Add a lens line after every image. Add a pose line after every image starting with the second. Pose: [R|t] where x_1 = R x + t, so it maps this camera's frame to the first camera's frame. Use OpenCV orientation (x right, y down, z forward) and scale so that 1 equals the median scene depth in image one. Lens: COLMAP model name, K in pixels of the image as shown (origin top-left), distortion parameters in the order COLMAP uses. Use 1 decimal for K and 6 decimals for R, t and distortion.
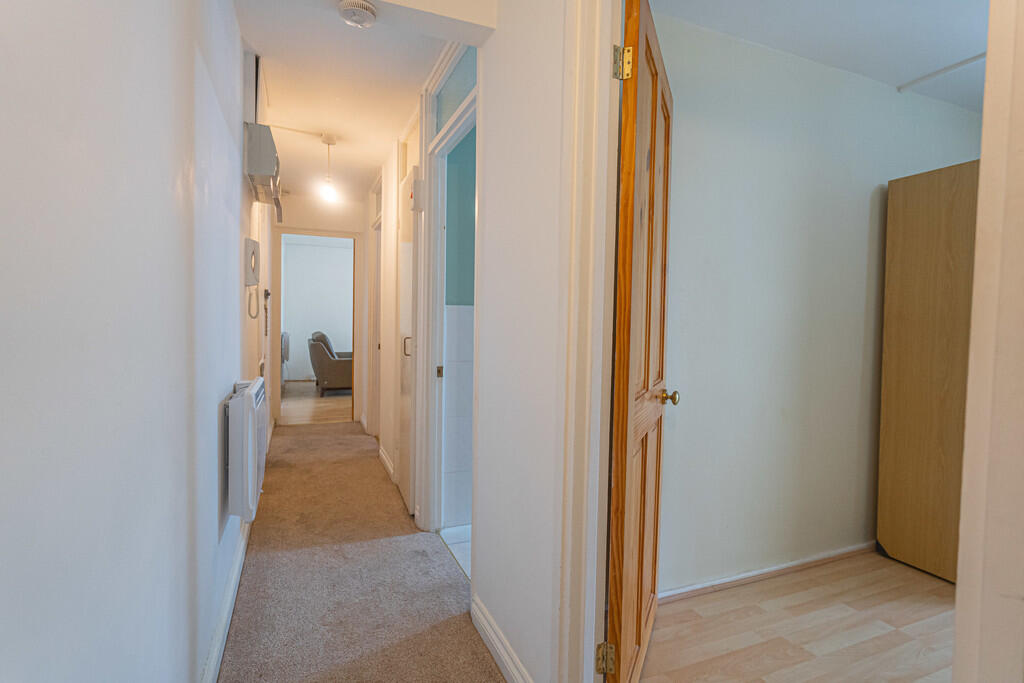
lens RADIAL K [[506.3, 0, 509.0], [0, 506.3, 341.1], [0, 0, 1]] dist [-0.000927, -0.000166]
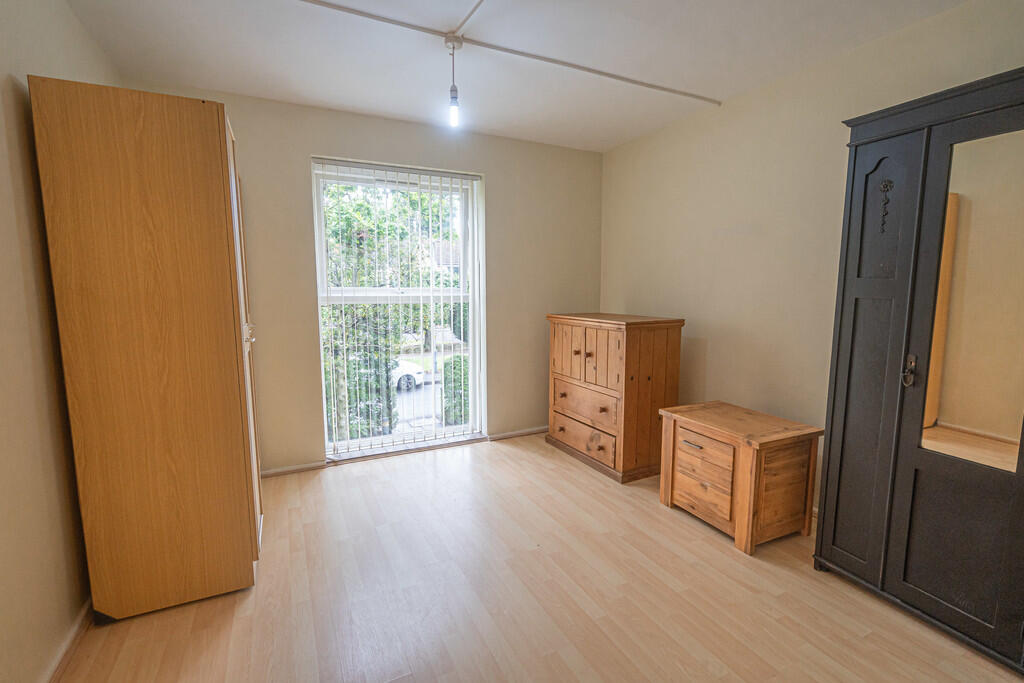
lens RADIAL K [[464.2, 0, 513.6], [0, 464.2, 341.9], [0, 0, 1]] dist [-0.003101, 0.001990]
pose [[-0.055935, -0.129584, 0.989990, 0.103290], [0.037652, 0.990563, 0.131786, -0.041043], [-0.997724, 0.044646, -0.050528, 0.437718]]
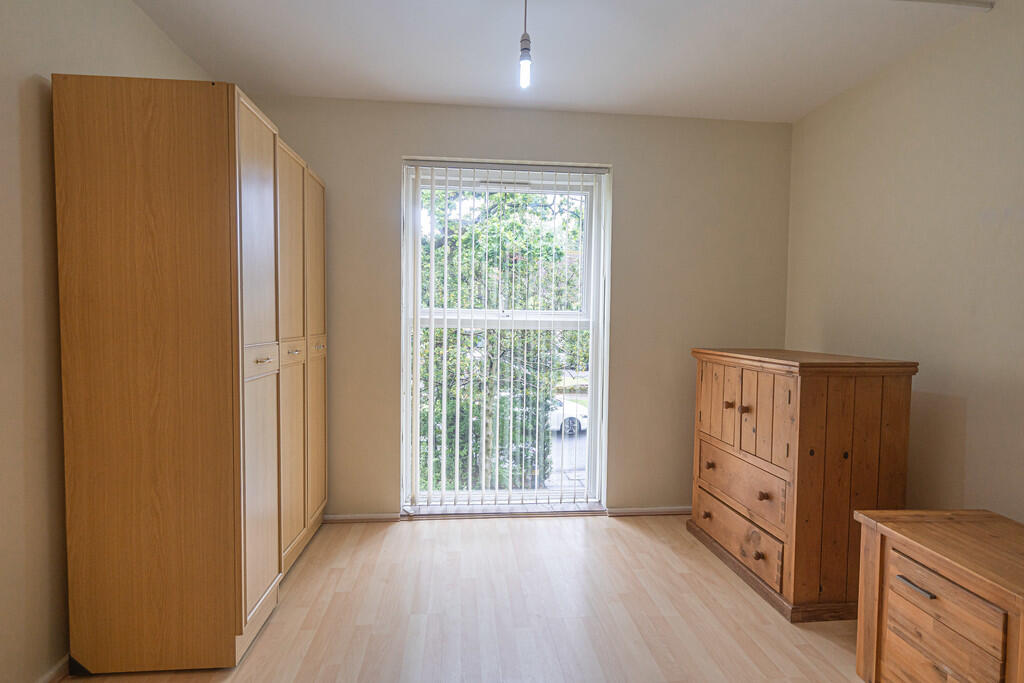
lens RADIAL K [[530.5, 0, 507.2], [0, 530.5, 342.4], [0, 0, 1]] dist [0.012930, -0.001245]
pose [[0.309325, -0.052534, 0.949504, 0.290436], [0.025911, 0.998568, 0.046808, -0.010779], [-0.950603, 0.010124, 0.310243, 0.282838]]
